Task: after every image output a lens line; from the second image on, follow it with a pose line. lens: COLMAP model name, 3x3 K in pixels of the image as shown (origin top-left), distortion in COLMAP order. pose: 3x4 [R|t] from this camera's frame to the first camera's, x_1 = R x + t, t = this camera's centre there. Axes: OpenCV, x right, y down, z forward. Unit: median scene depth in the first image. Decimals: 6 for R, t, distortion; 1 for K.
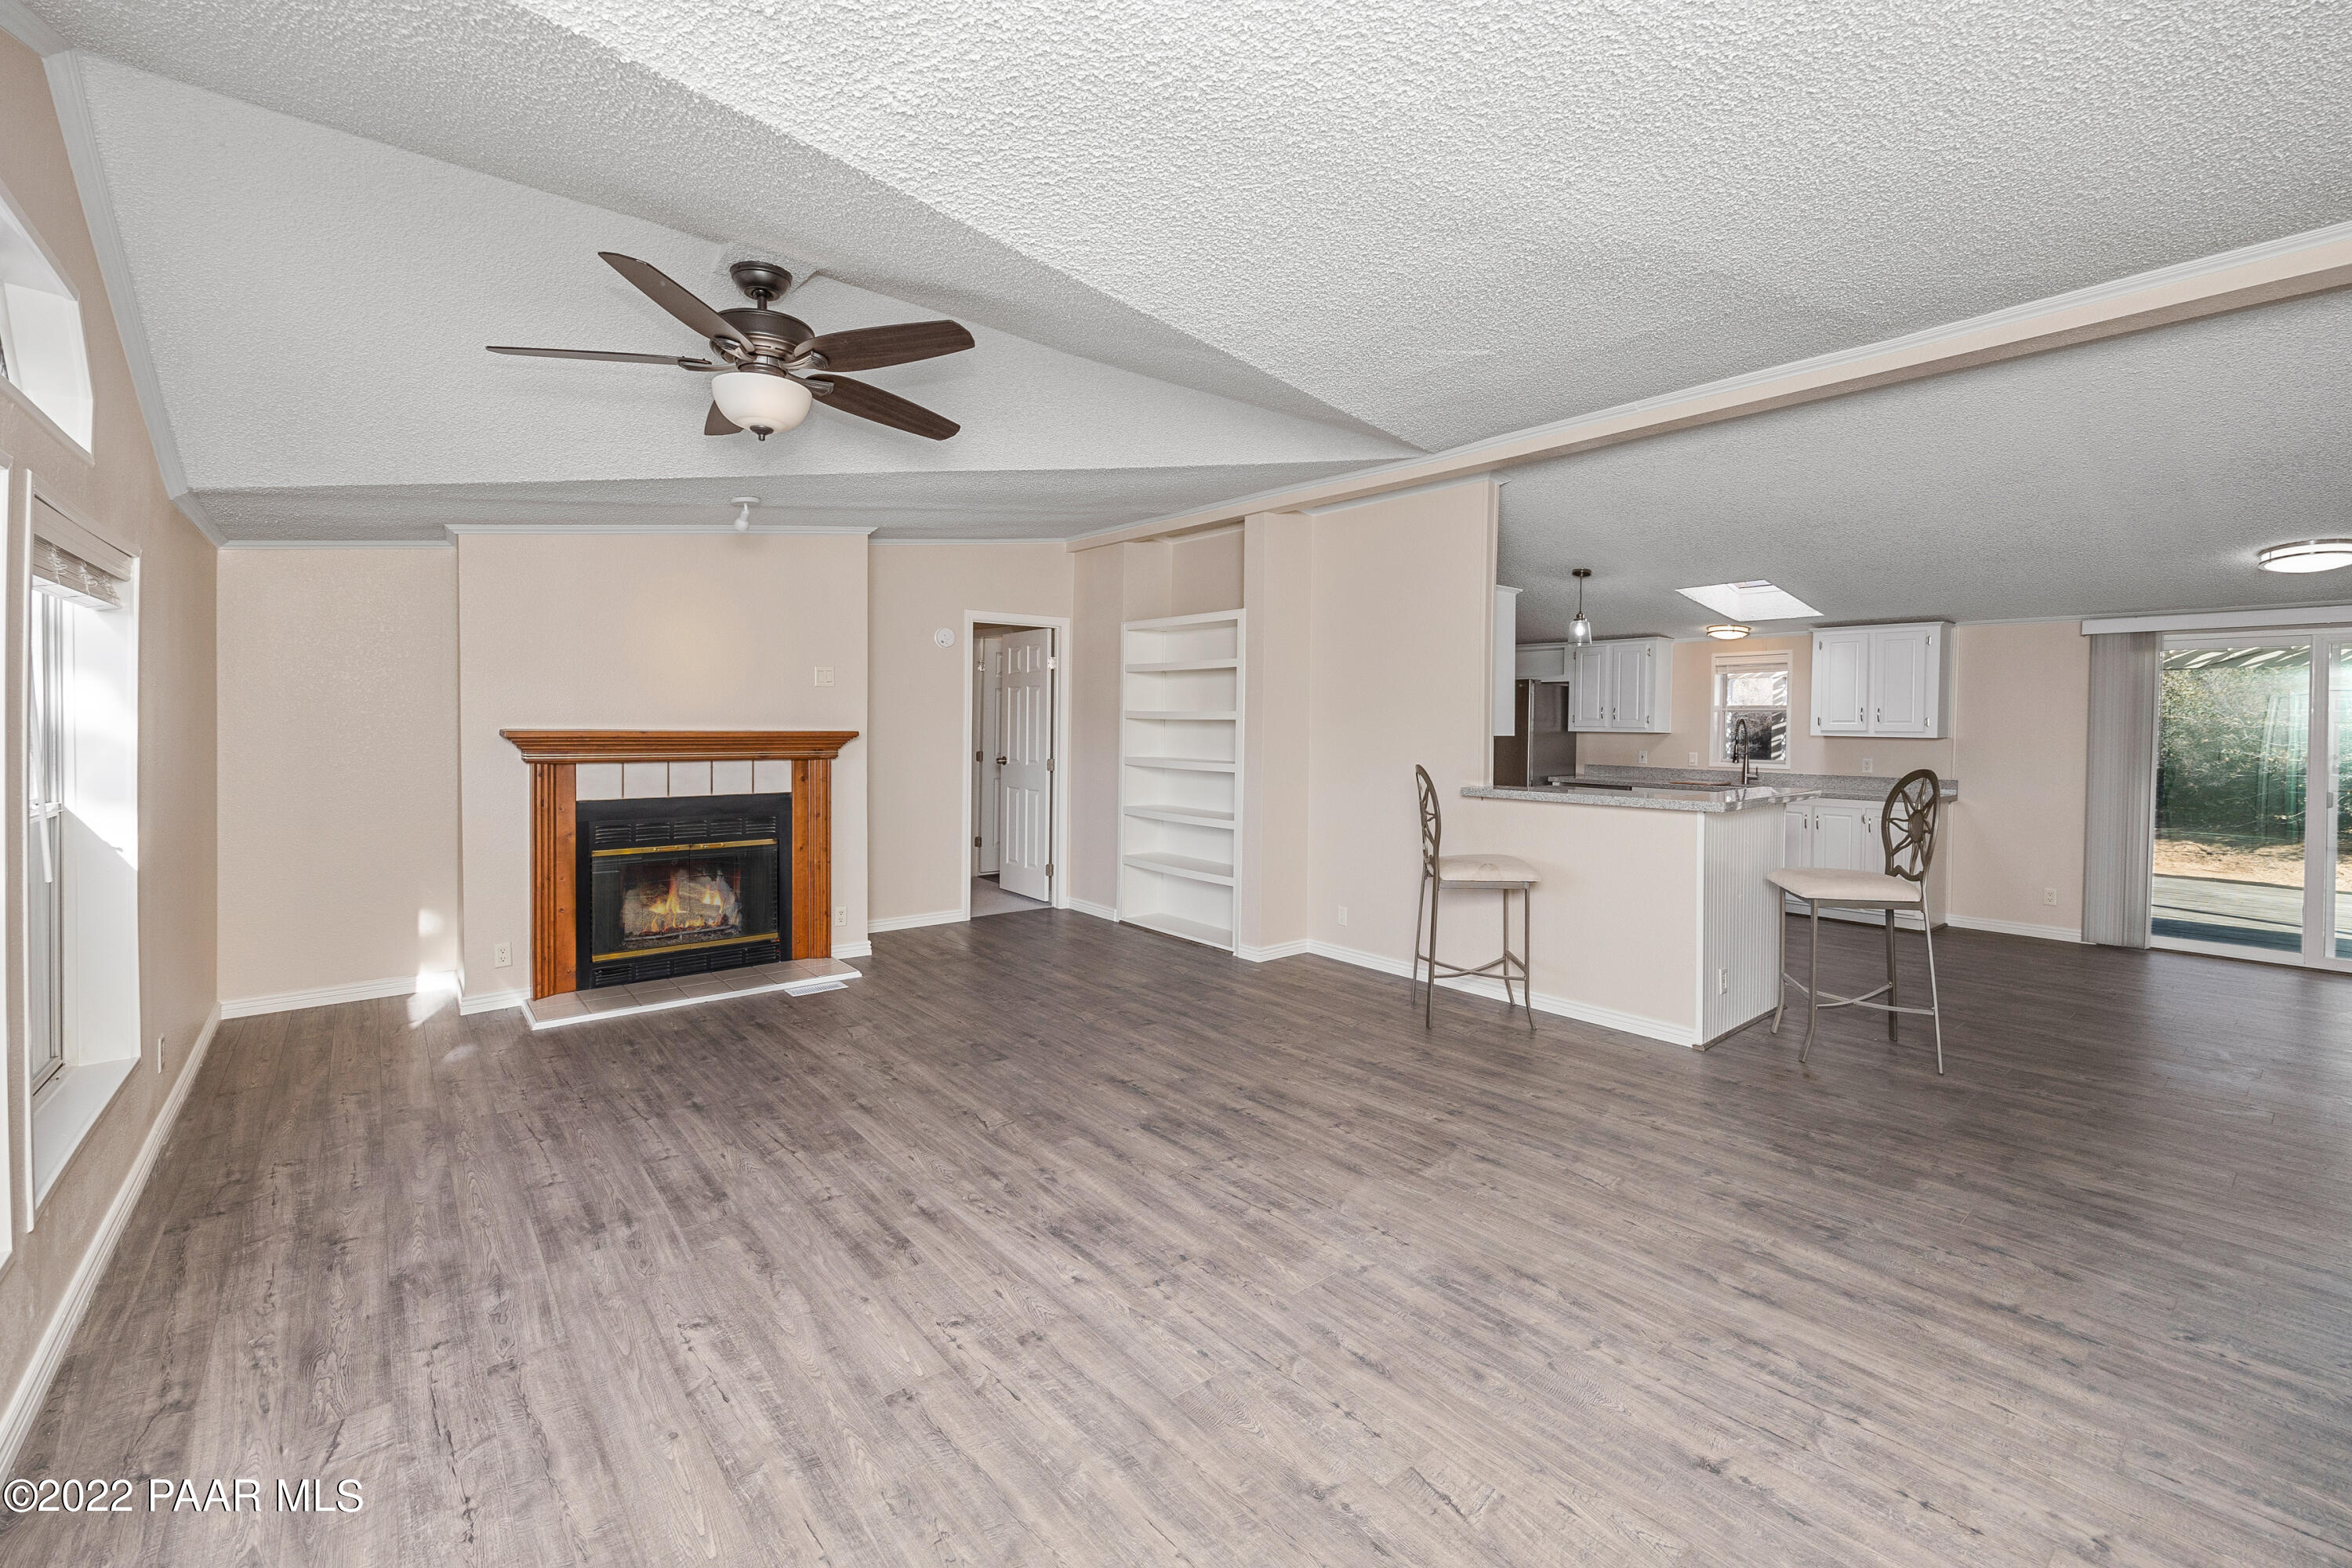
lens RADIAL K [[966.5, 0, 1162.8], [0, 966.5, 730.5], [0, 0, 1]] dist [0.000499, -0.000033]
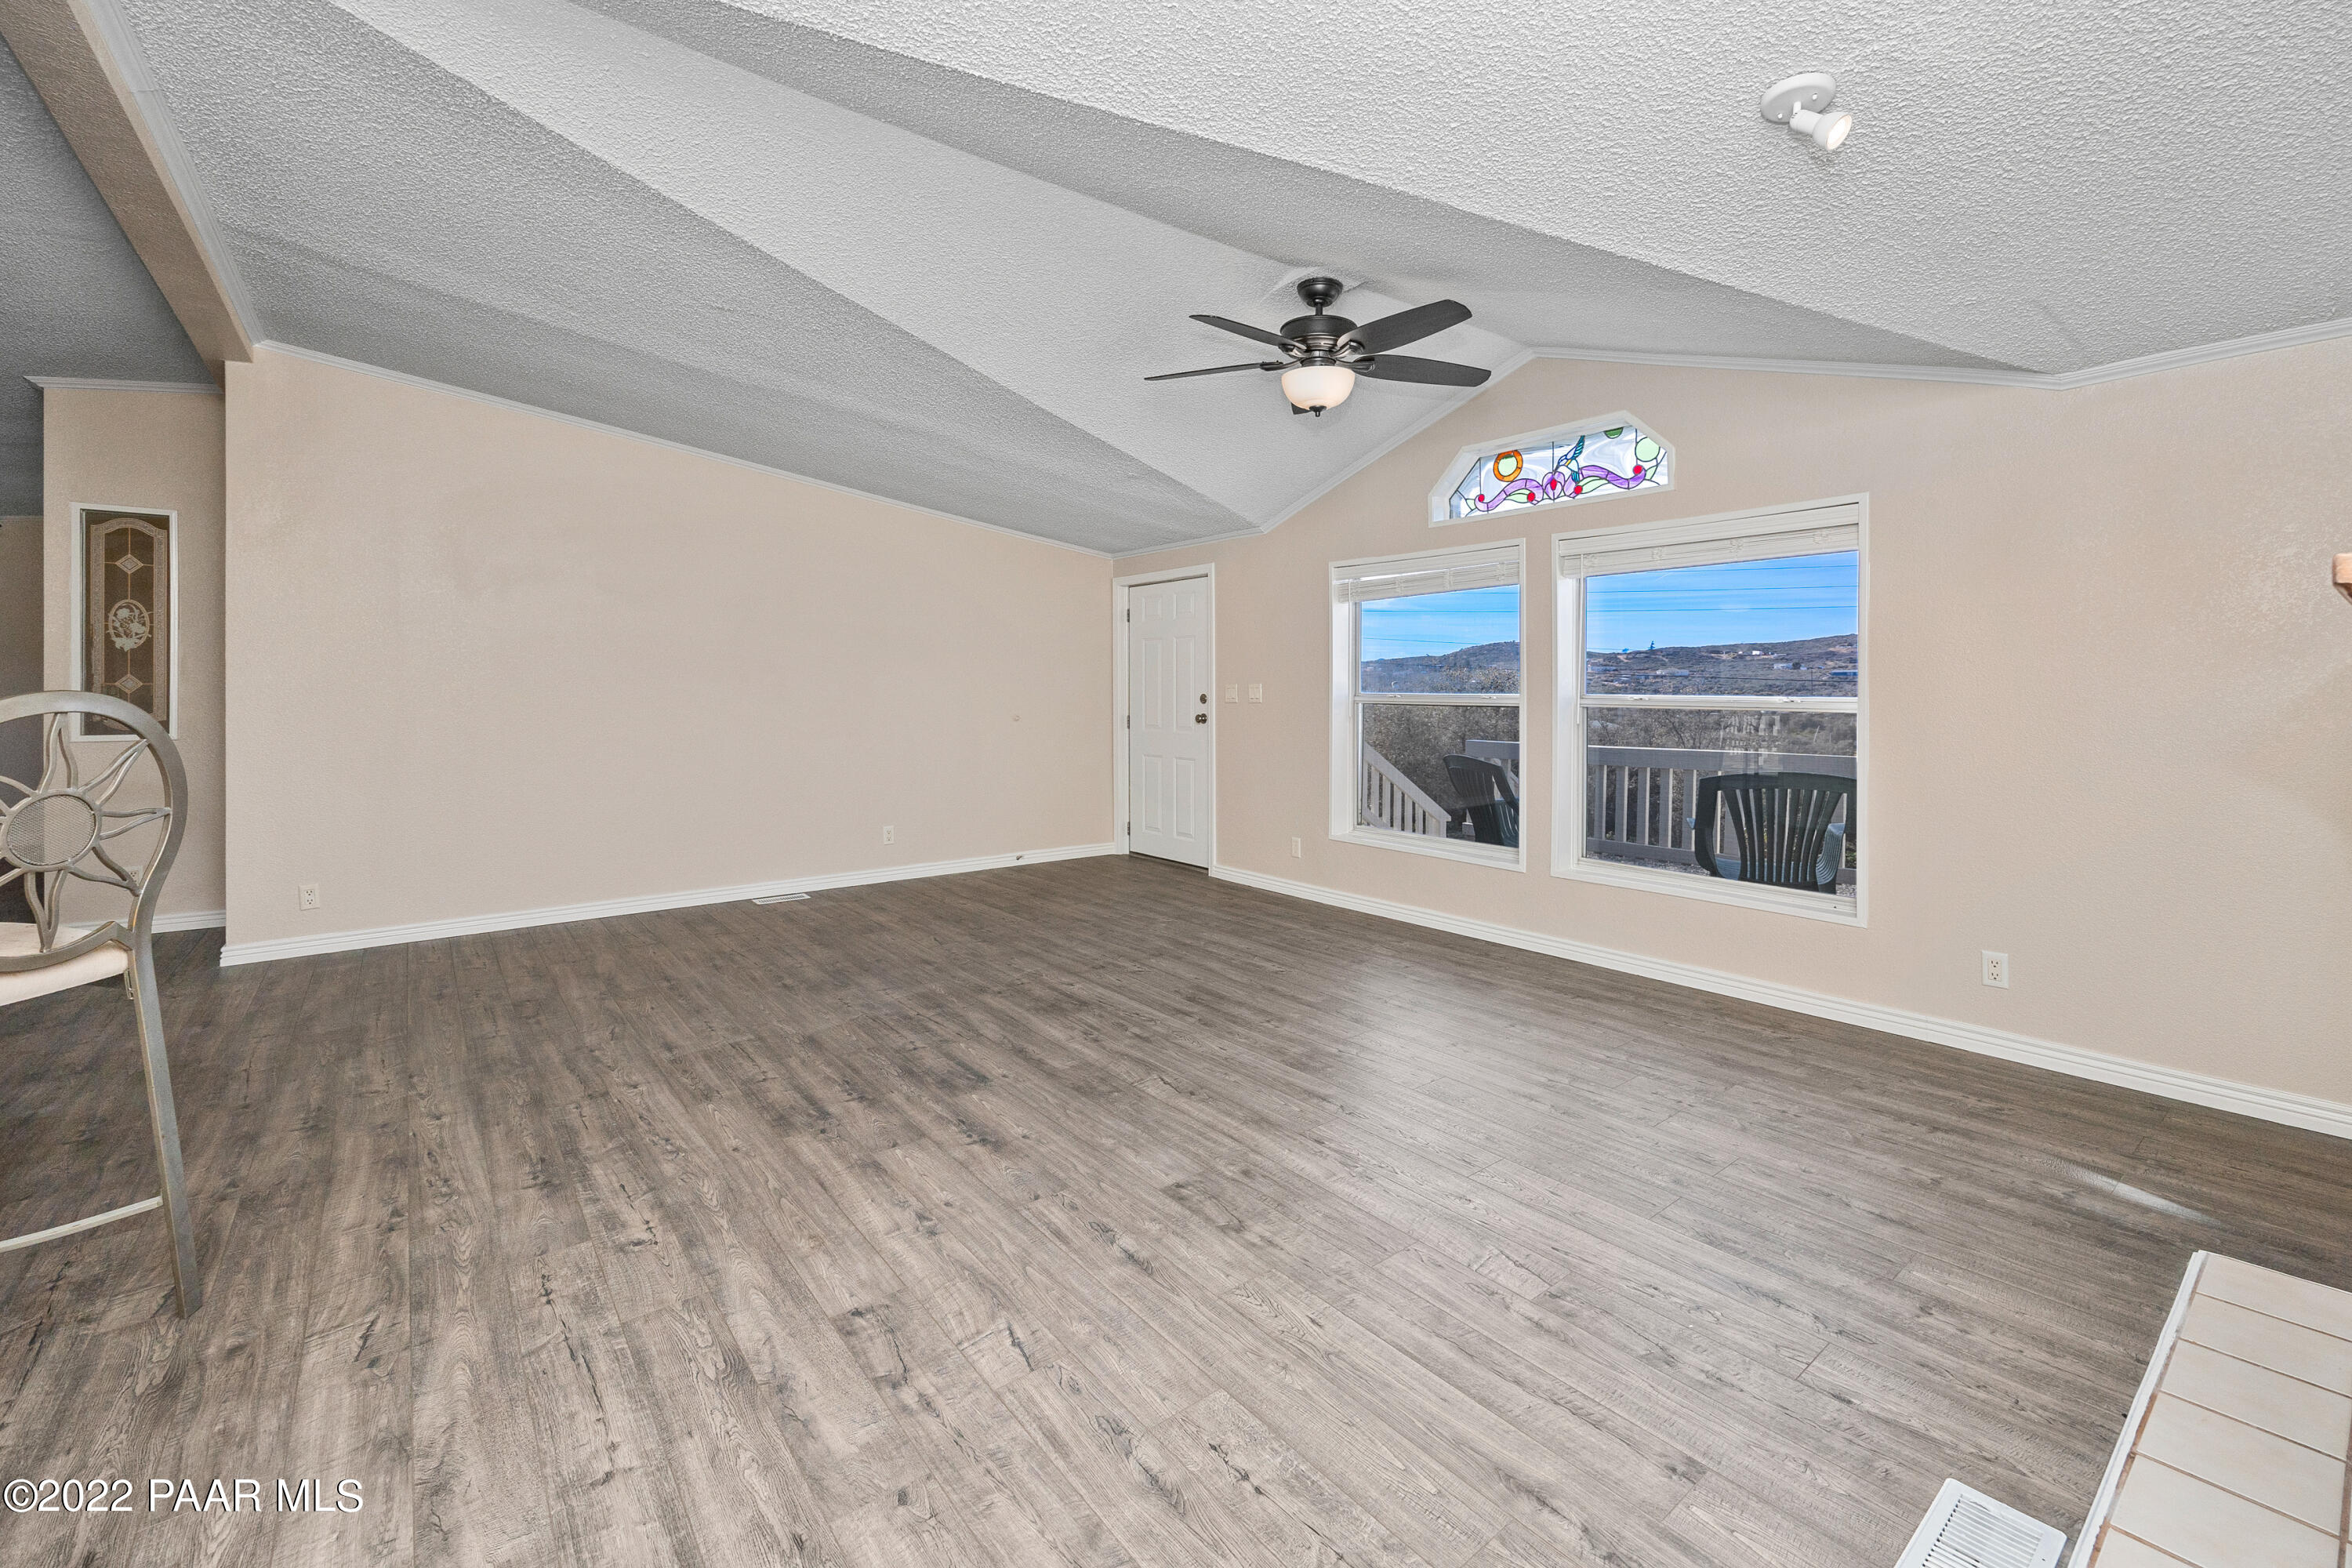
lens RADIAL K [[966.5, 0, 1163.8], [0, 966.5, 688.3], [0, 0, 1]] dist [0.000499, -0.000033]
pose [[-0.999460, -0.006090, 0.032291, -0.197791], [-0.005520, 0.999828, 0.017717, 0.033099], [-0.032393, 0.017529, -0.999321, 1.758040]]
